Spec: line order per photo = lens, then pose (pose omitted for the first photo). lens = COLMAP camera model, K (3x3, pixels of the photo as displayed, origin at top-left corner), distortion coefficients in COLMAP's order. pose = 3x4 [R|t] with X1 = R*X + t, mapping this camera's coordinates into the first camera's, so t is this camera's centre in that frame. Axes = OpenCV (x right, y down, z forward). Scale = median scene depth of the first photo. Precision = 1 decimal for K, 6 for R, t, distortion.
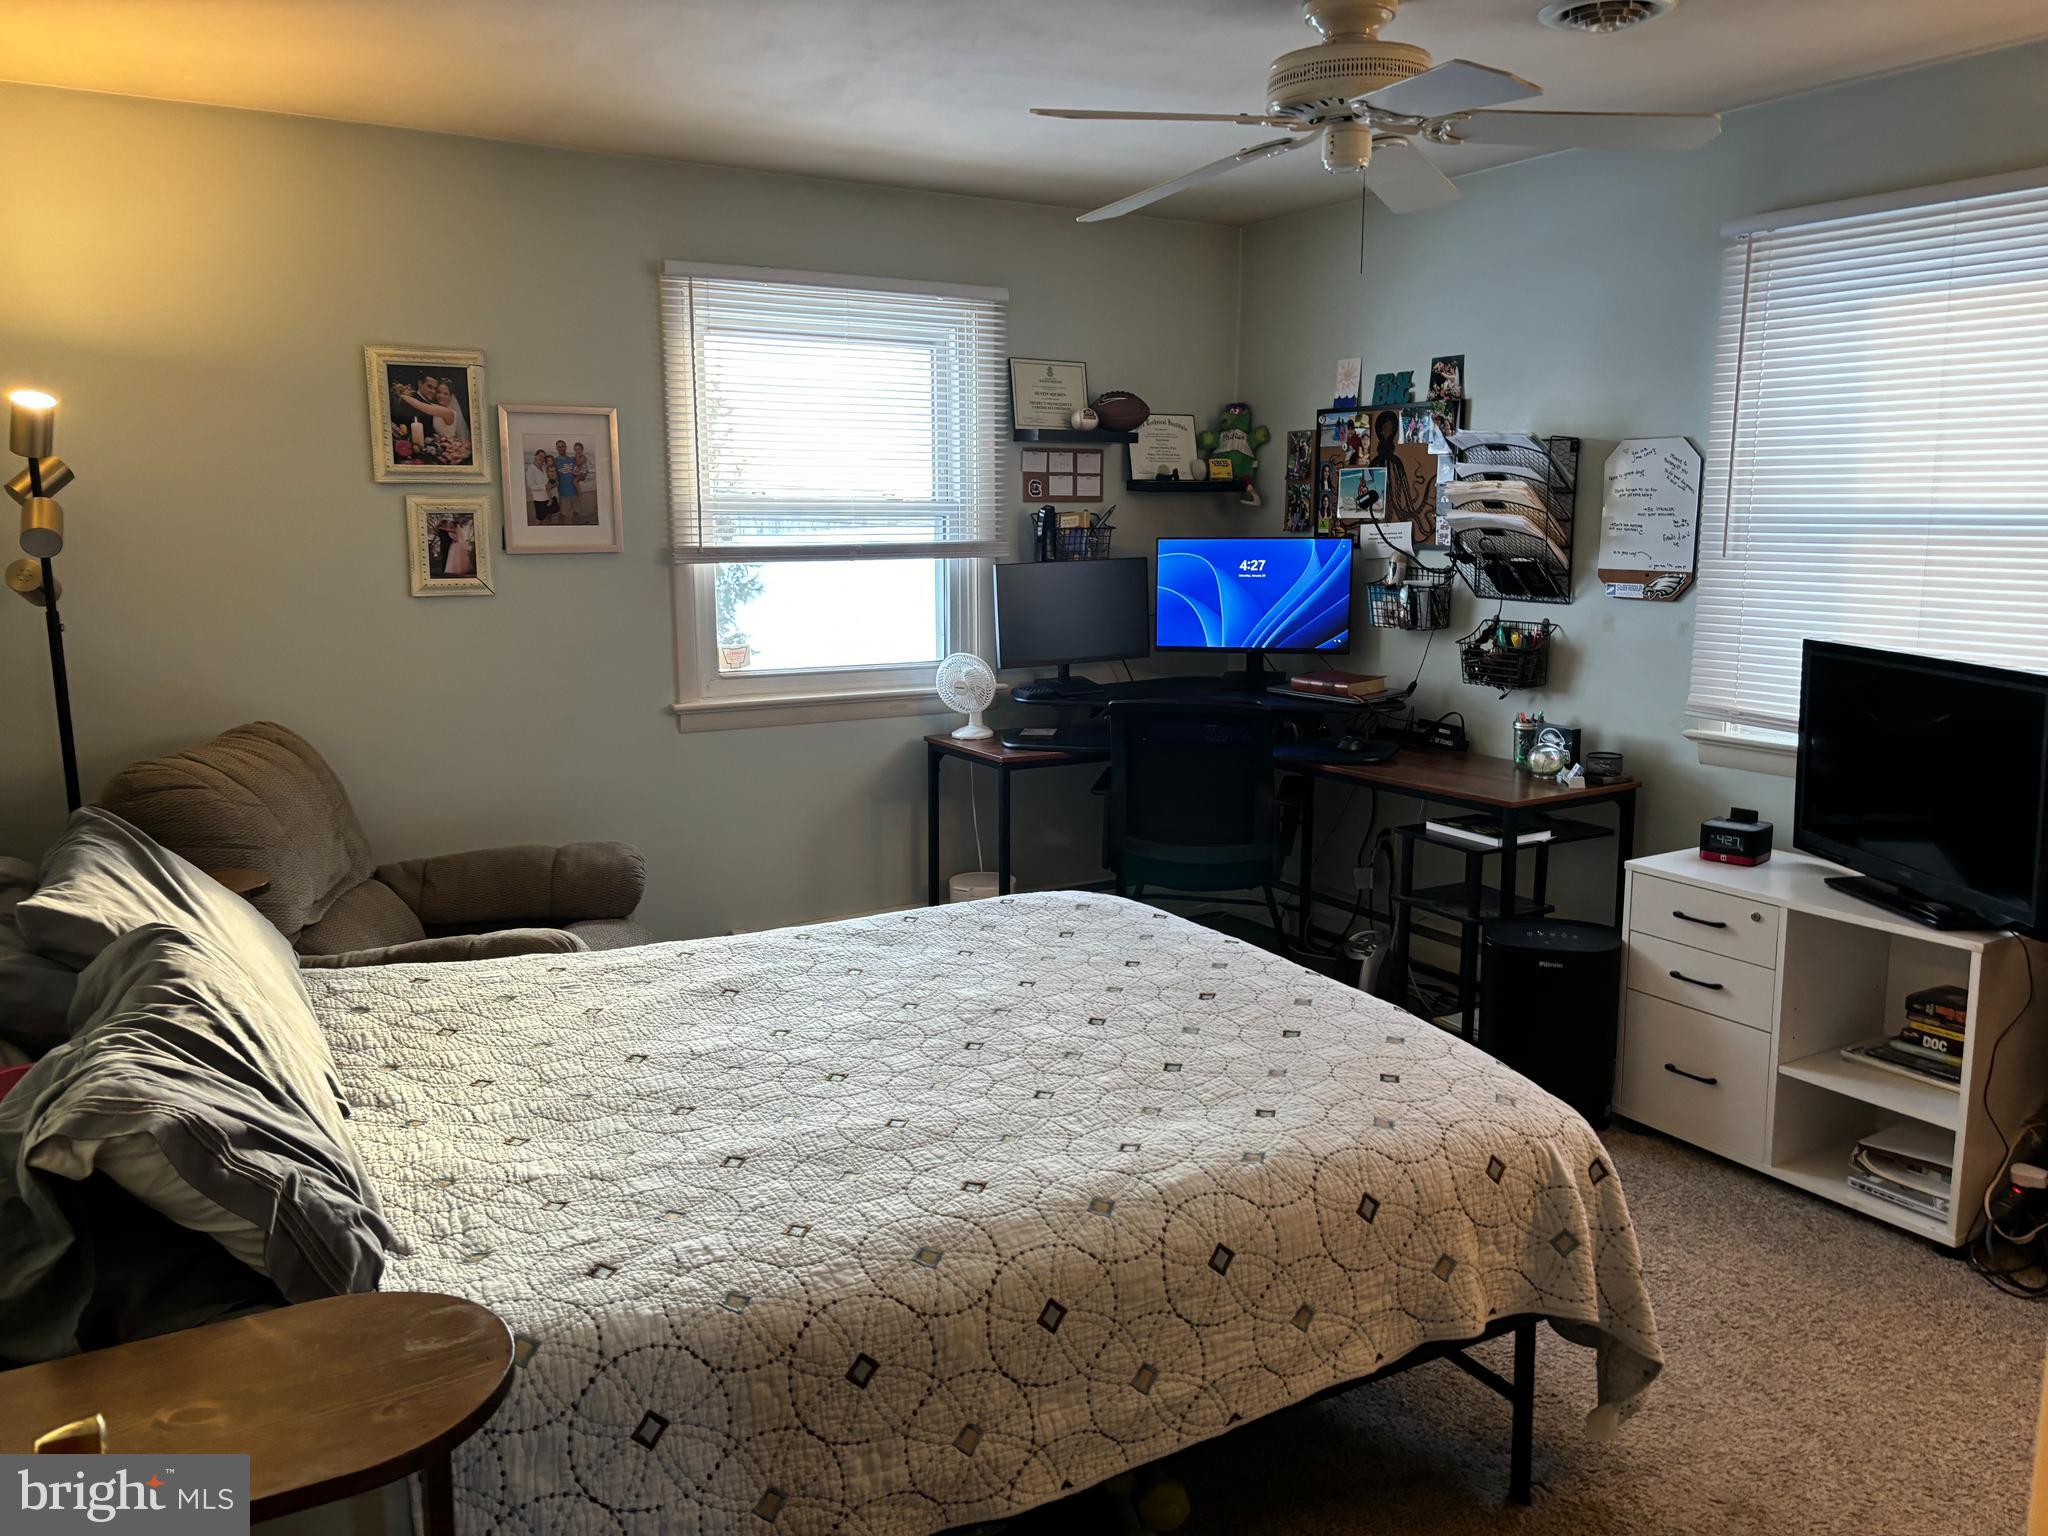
lens RADIAL K [[1562.4, 0, 1024.0], [0, 1562.4, 768.0], [0, 0, 1]] dist [-0.005084, -0.005321]
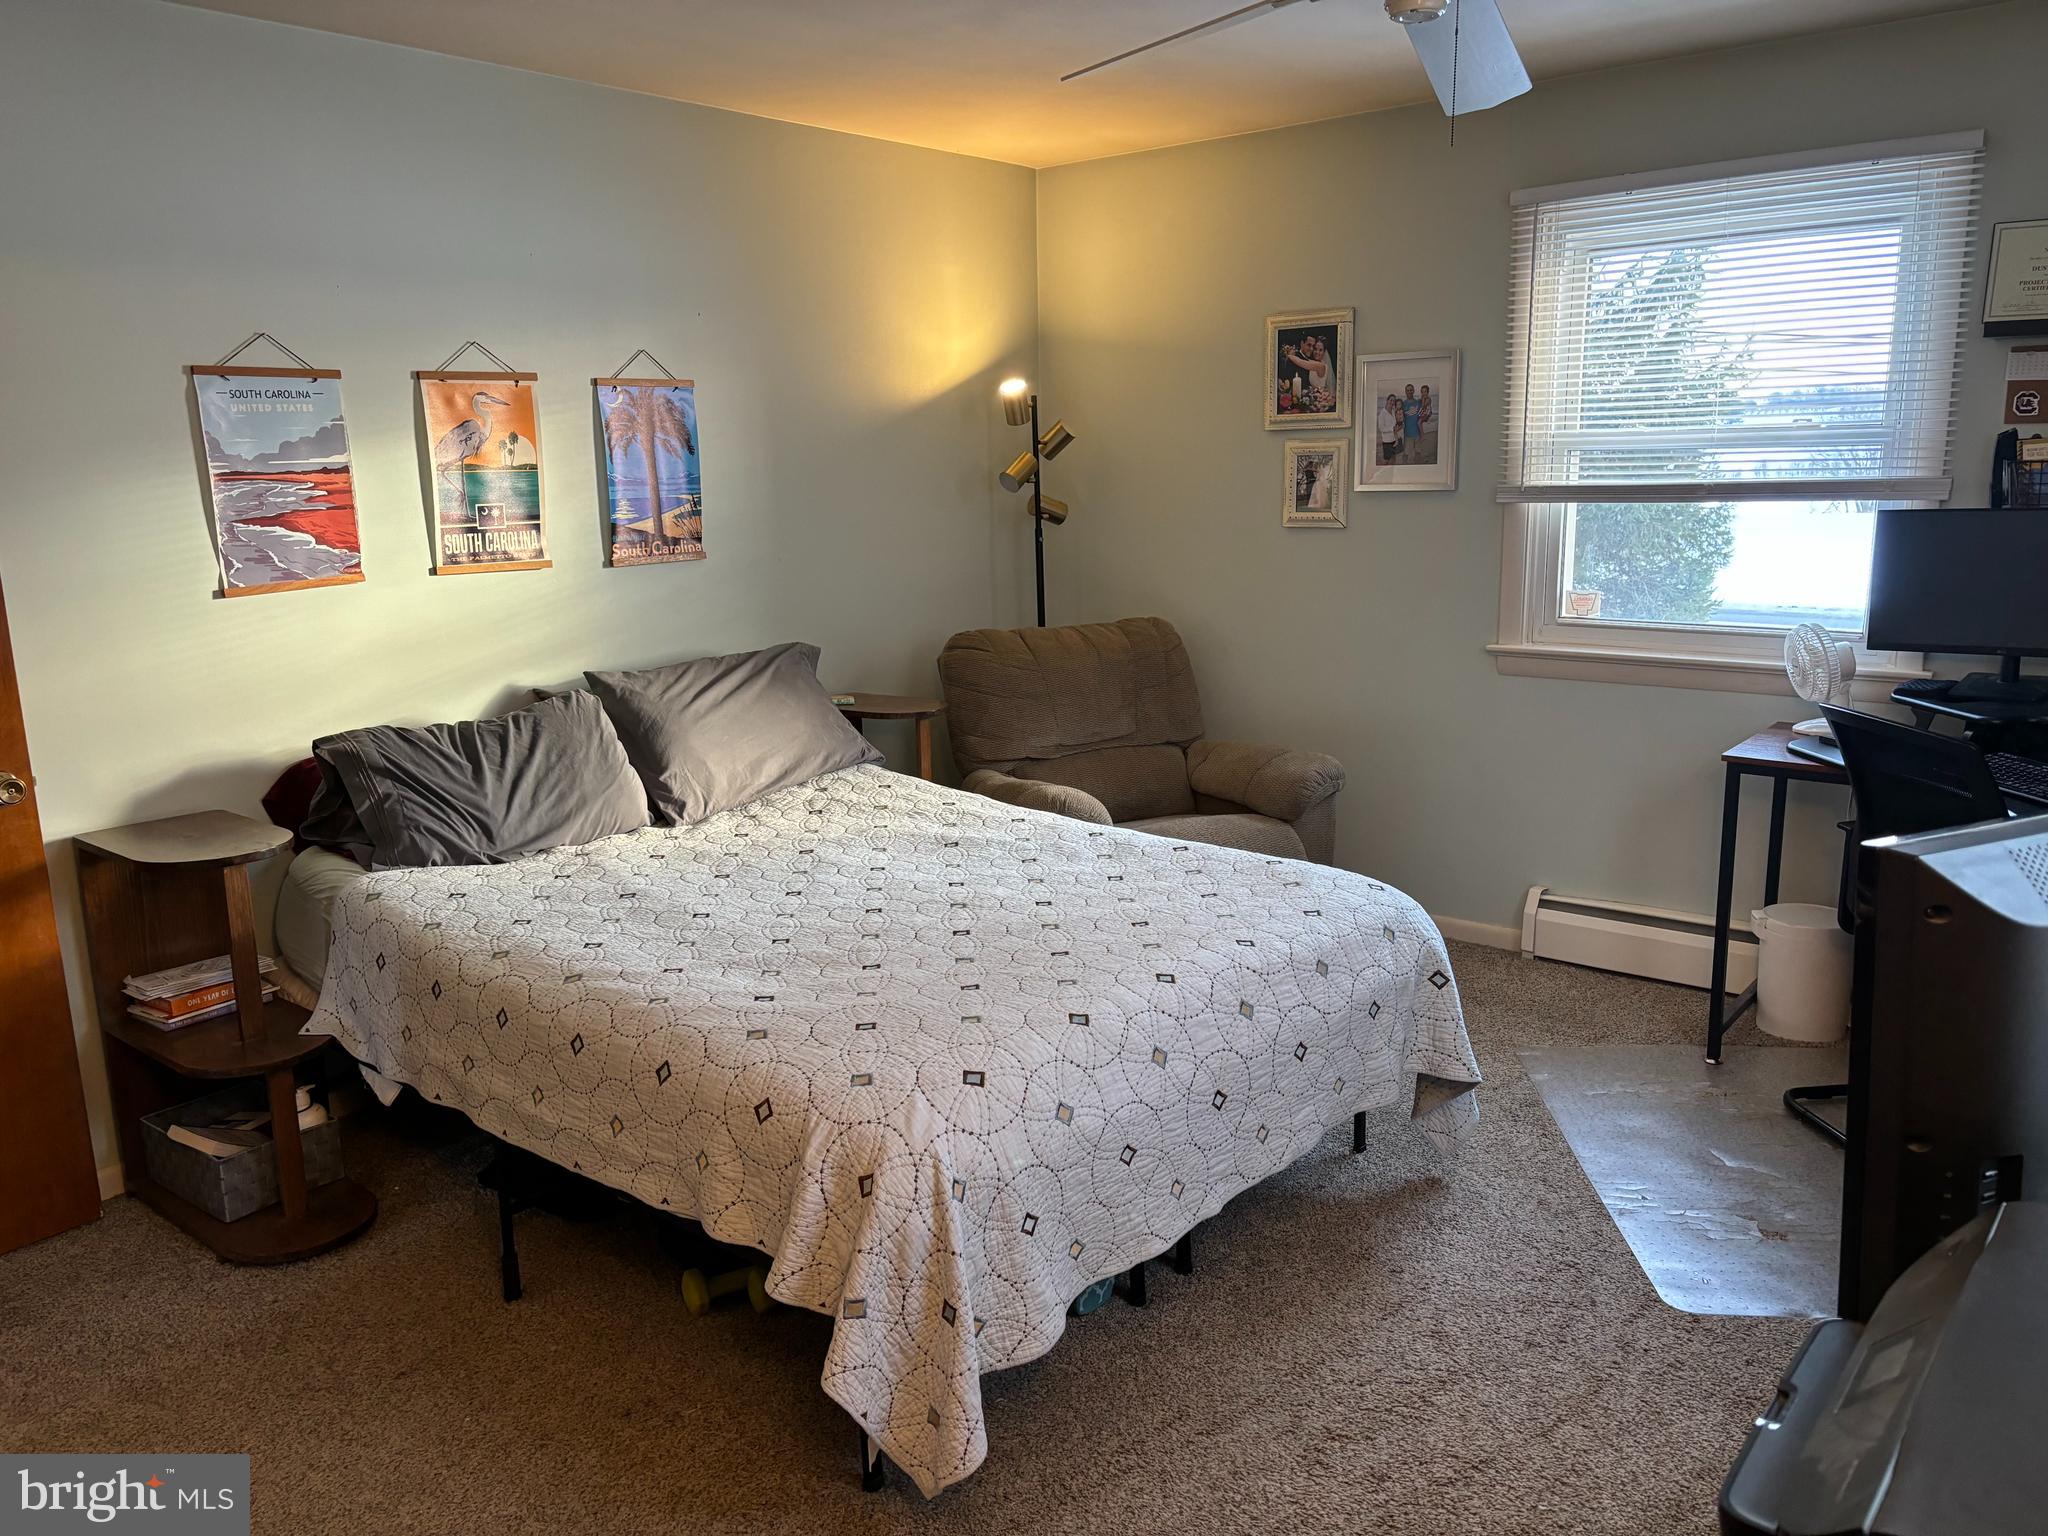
lens RADIAL K [[1540.1, 0, 1024.6], [0, 1540.1, 803.7], [0, 0, 1]] dist [0.001266, -0.008301]
pose [[0.322015, 0.200455, -0.925270, 0.669604], [-0.130346, 0.977407, 0.166387, -0.071996], [0.937719, 0.067026, 0.340869, 0.423330]]
